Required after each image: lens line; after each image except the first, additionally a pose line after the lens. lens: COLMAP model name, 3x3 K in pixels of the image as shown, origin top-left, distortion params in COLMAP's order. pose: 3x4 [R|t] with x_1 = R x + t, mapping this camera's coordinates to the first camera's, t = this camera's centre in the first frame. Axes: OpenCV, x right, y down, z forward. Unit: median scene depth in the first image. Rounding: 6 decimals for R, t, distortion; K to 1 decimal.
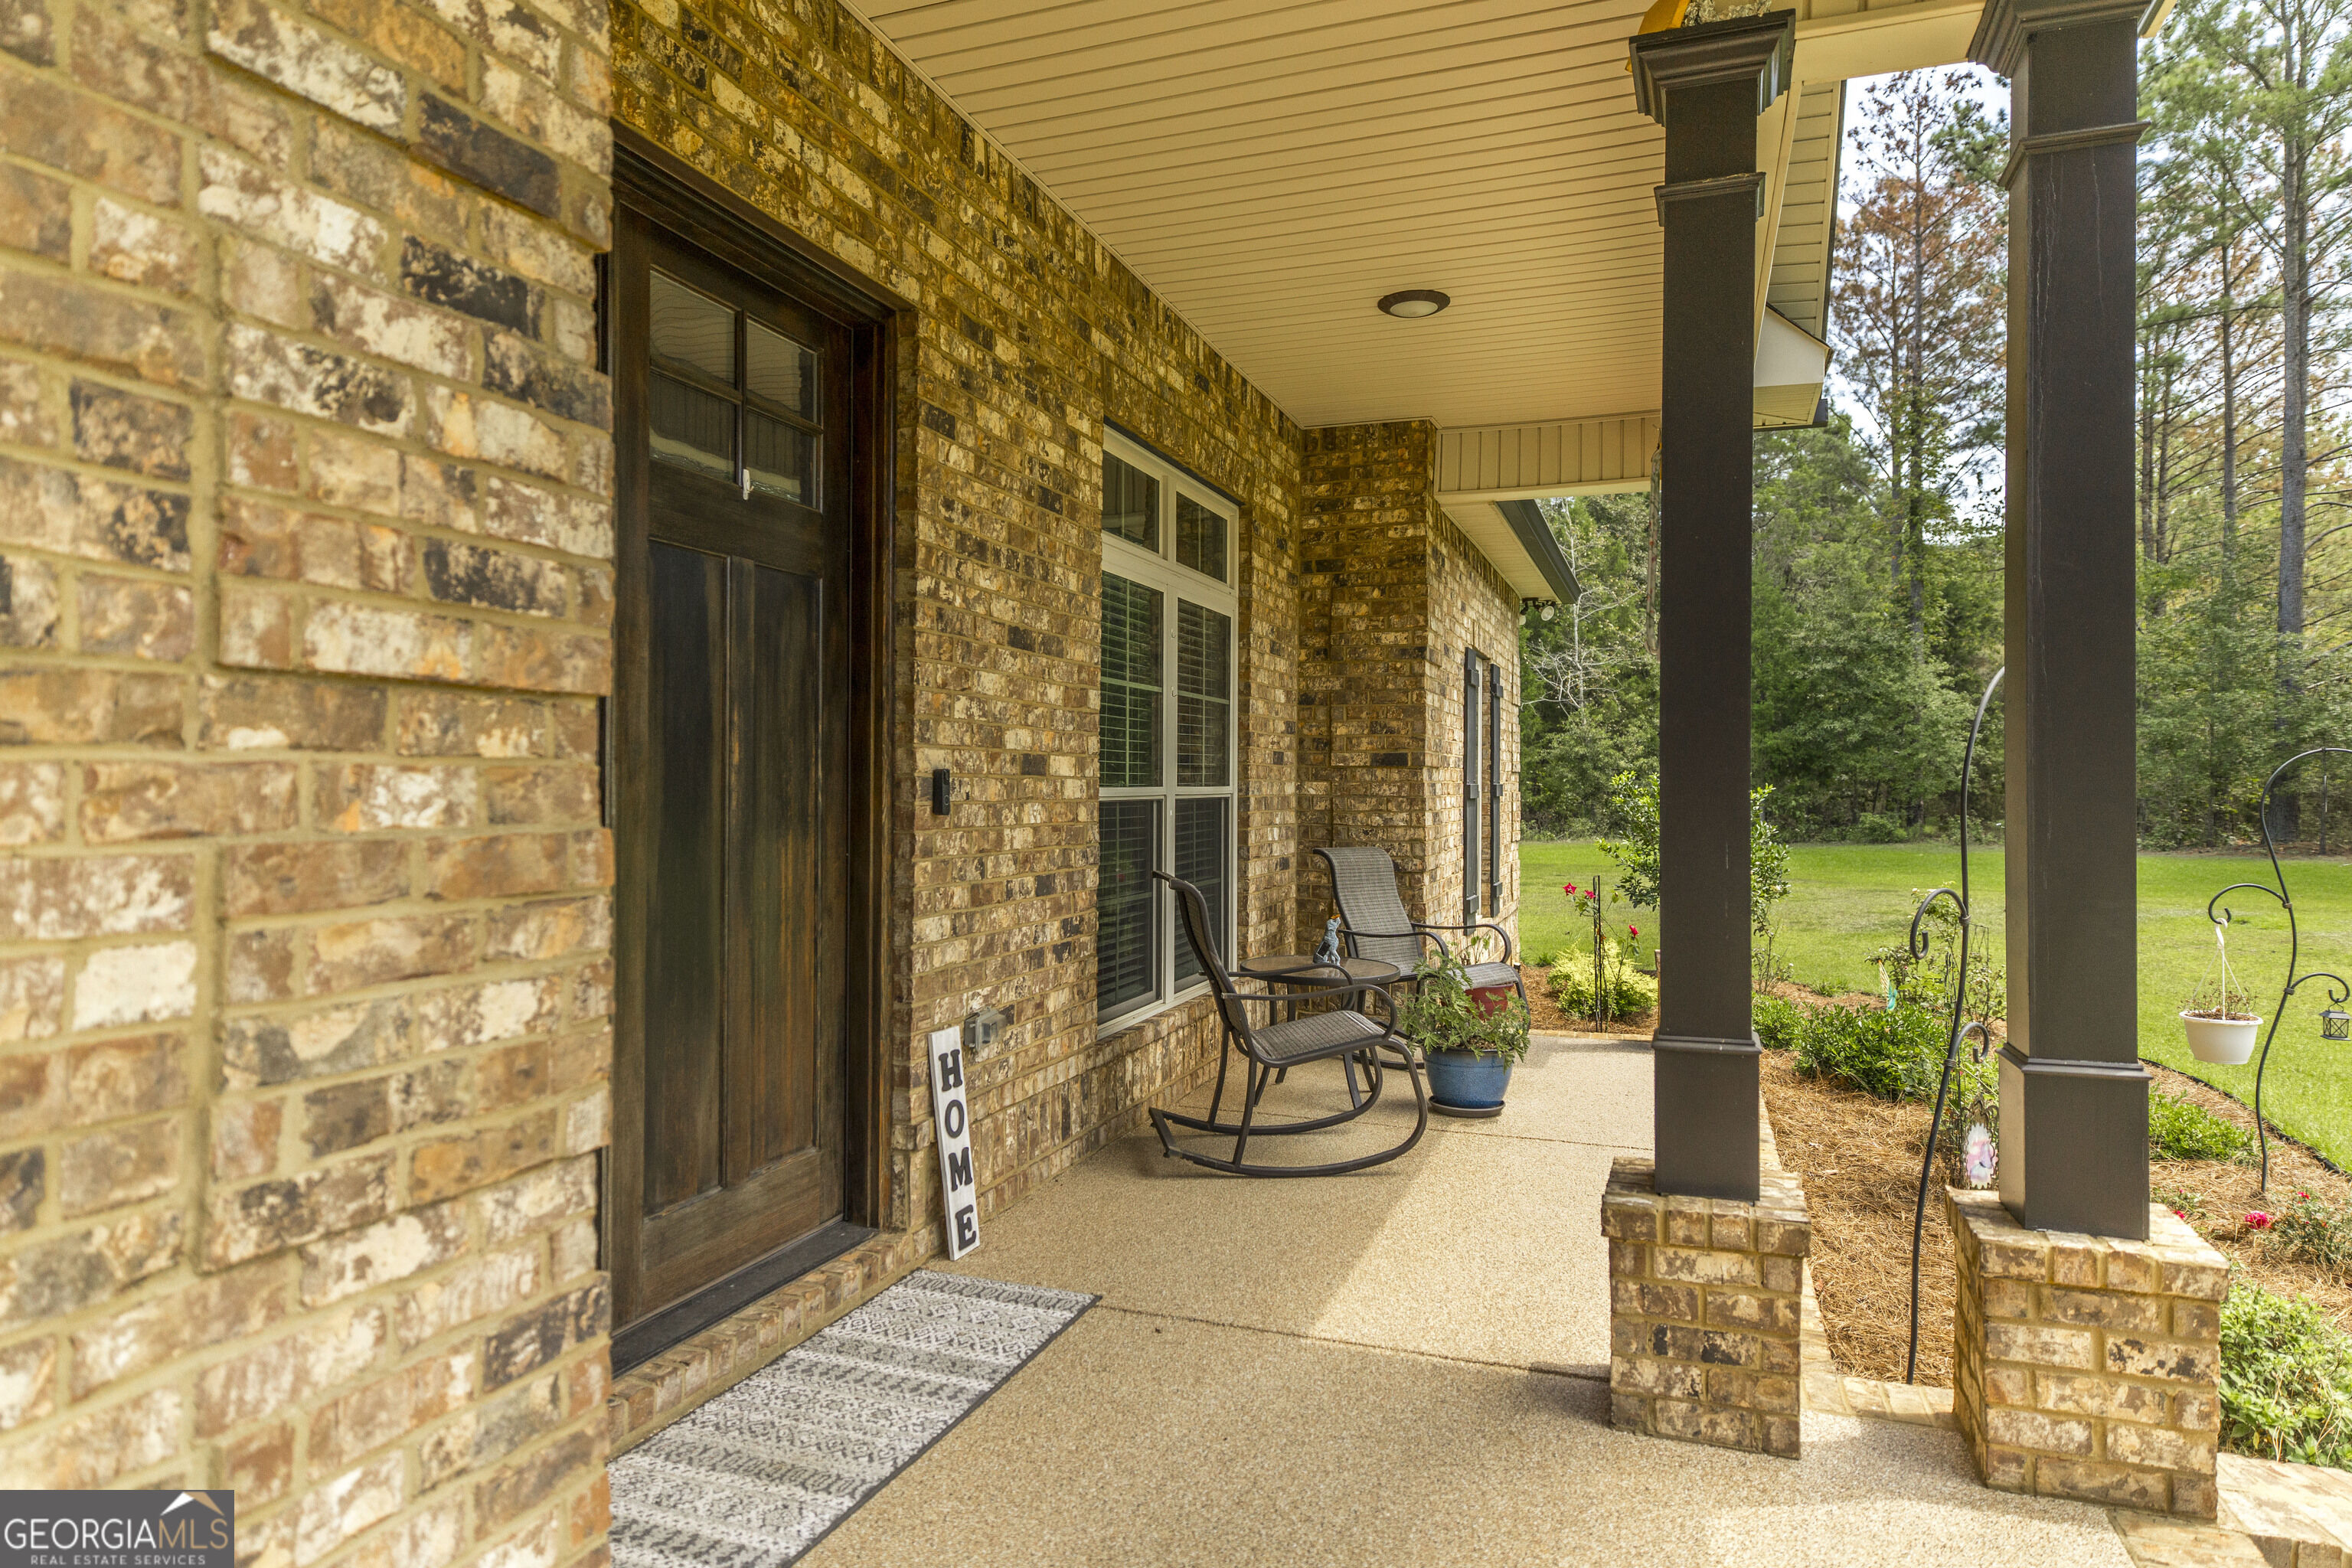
lens RADIAL K [[1382.8, 0, 1176.0], [0, 1382.8, 784.0], [0, 0, 1]] dist [-0.000247, -0.000055]
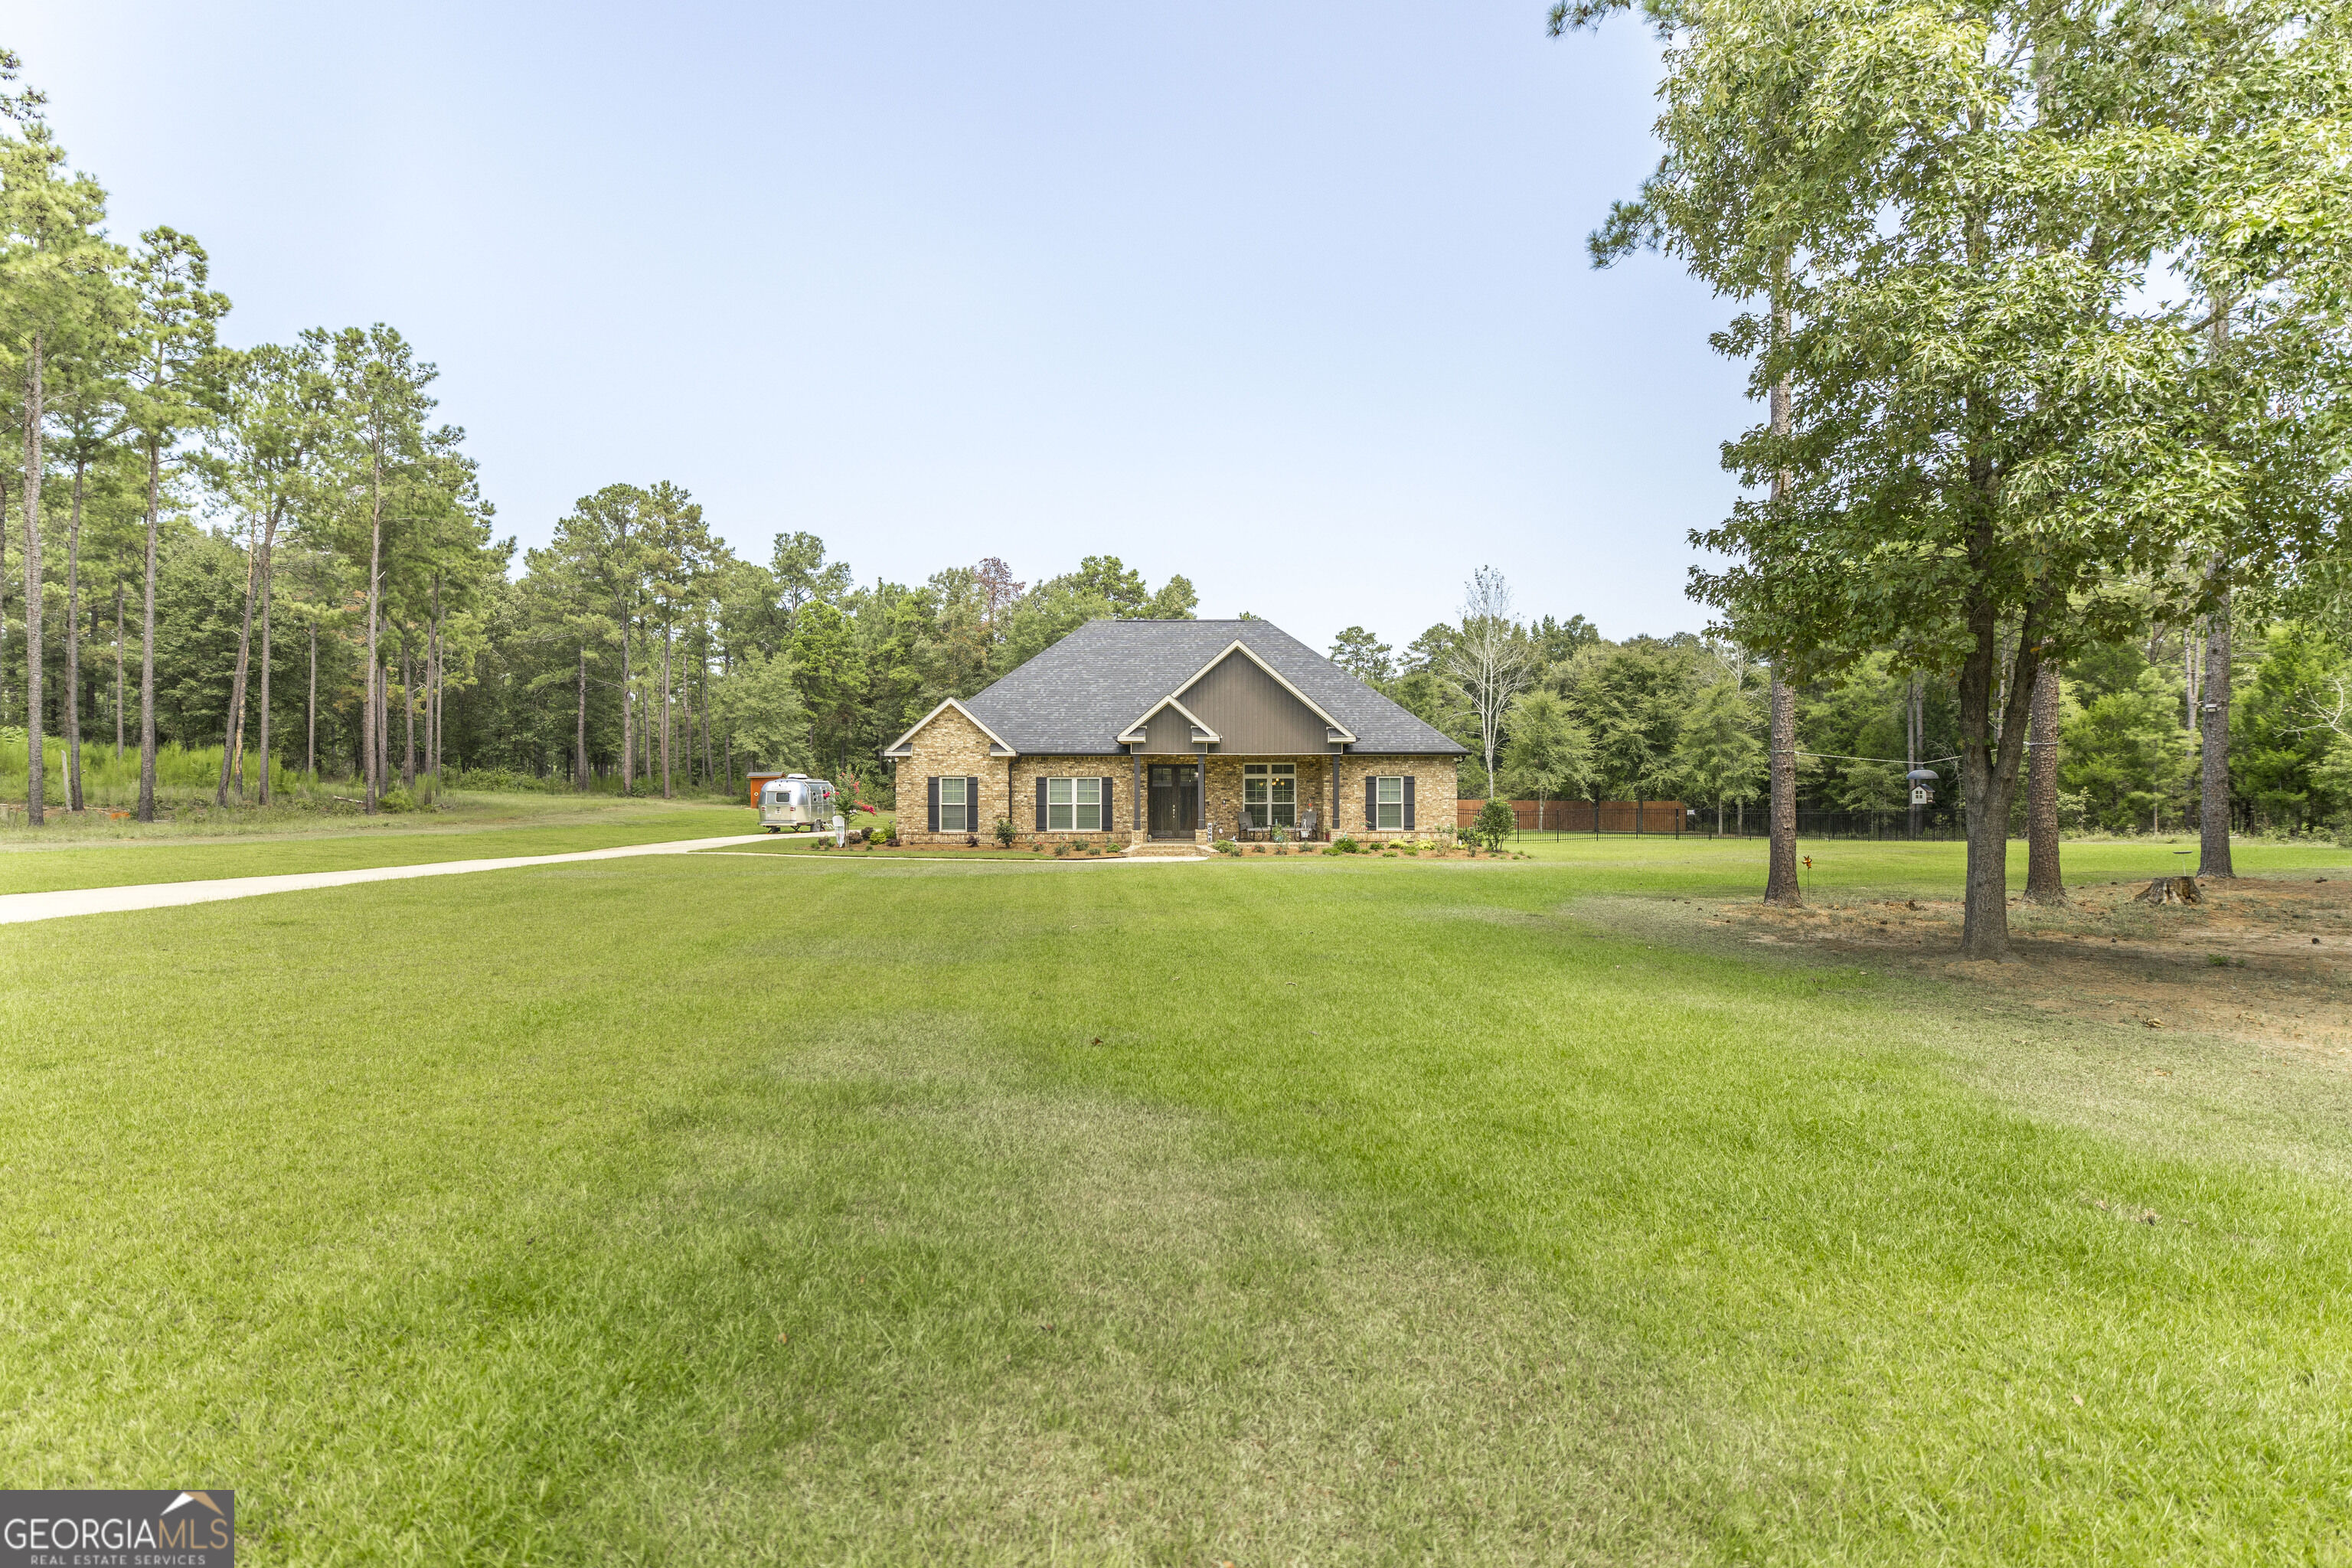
lens RADIAL K [[1266.8, 0, 1176.0], [0, 1266.8, 784.0], [0, 0, 1]] dist [0.003239, 0.000133]
pose [[0.338395, -0.013427, -0.940908, 6.671597], [0.003622, 0.999909, -0.012966, -0.013819], [0.940997, 0.000980, 0.338413, -1.971462]]
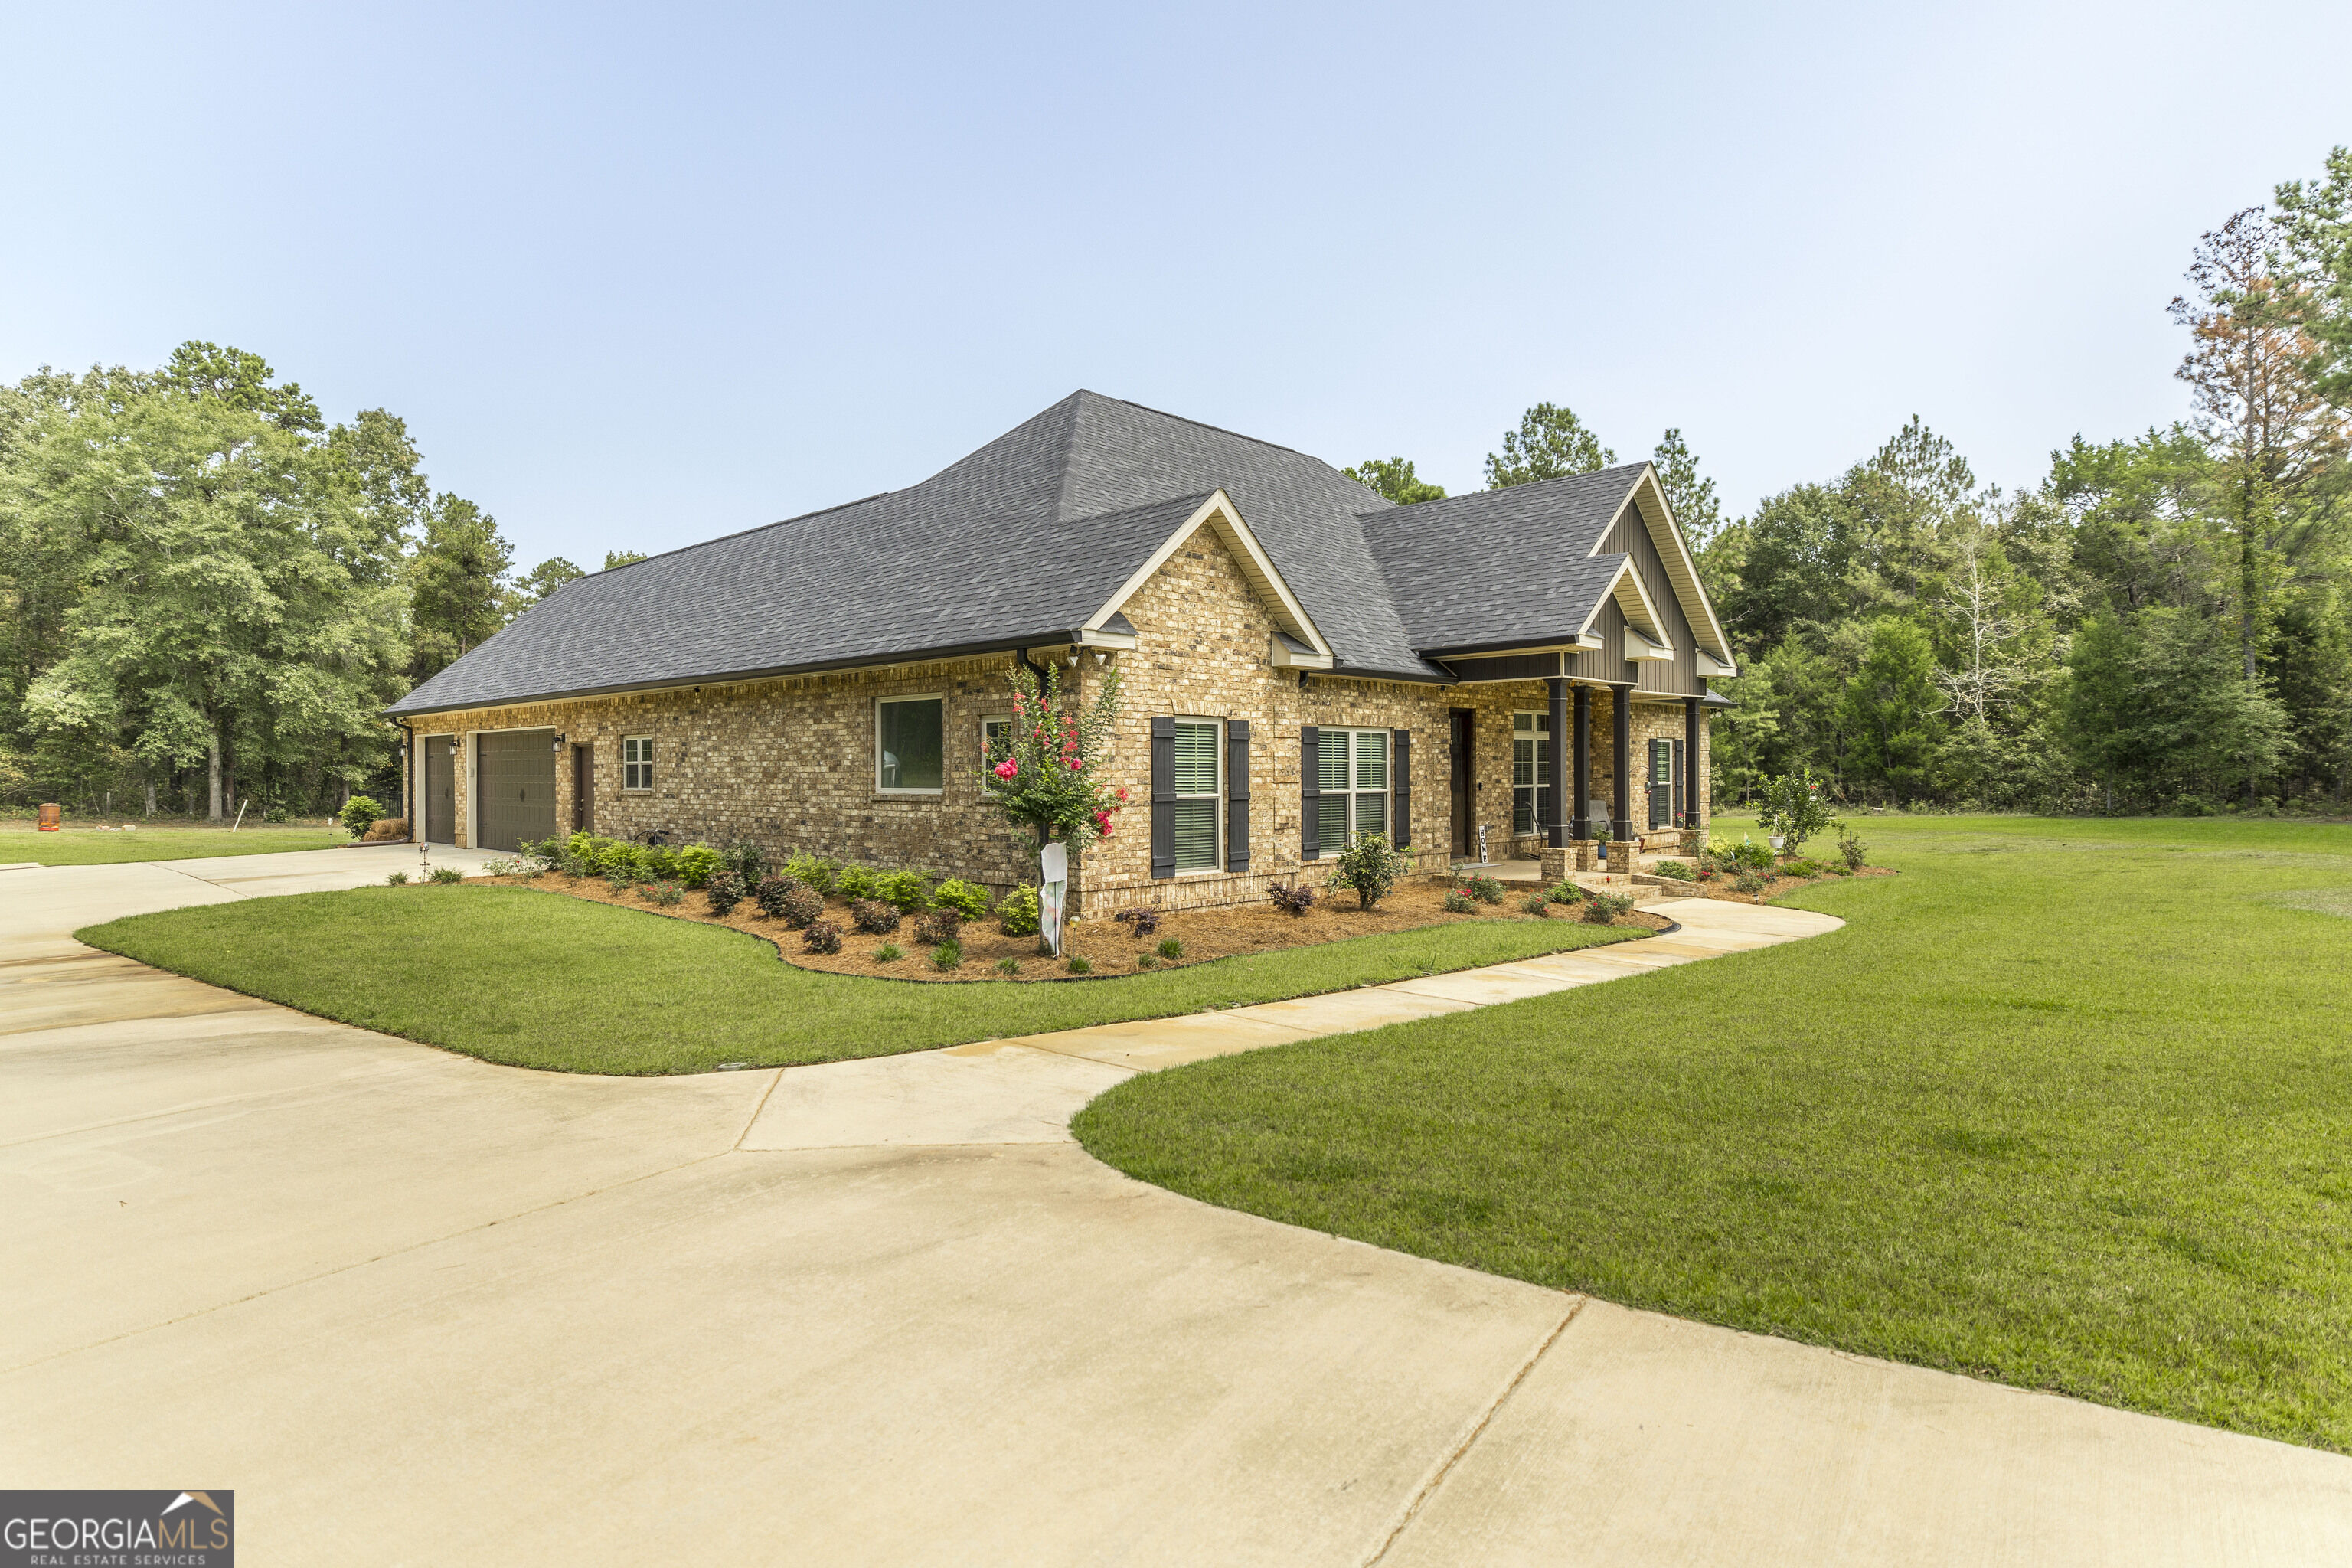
lens RADIAL K [[1266.8, 0, 1176.0], [0, 1266.8, 784.0], [0, 0, 1]] dist [0.003239, 0.000133]
pose [[0.916288, -0.005392, -0.400484, 0.549977], [0.009222, 0.999928, 0.007635, -0.040222], [0.400414, -0.010689, 0.916272, -3.056983]]
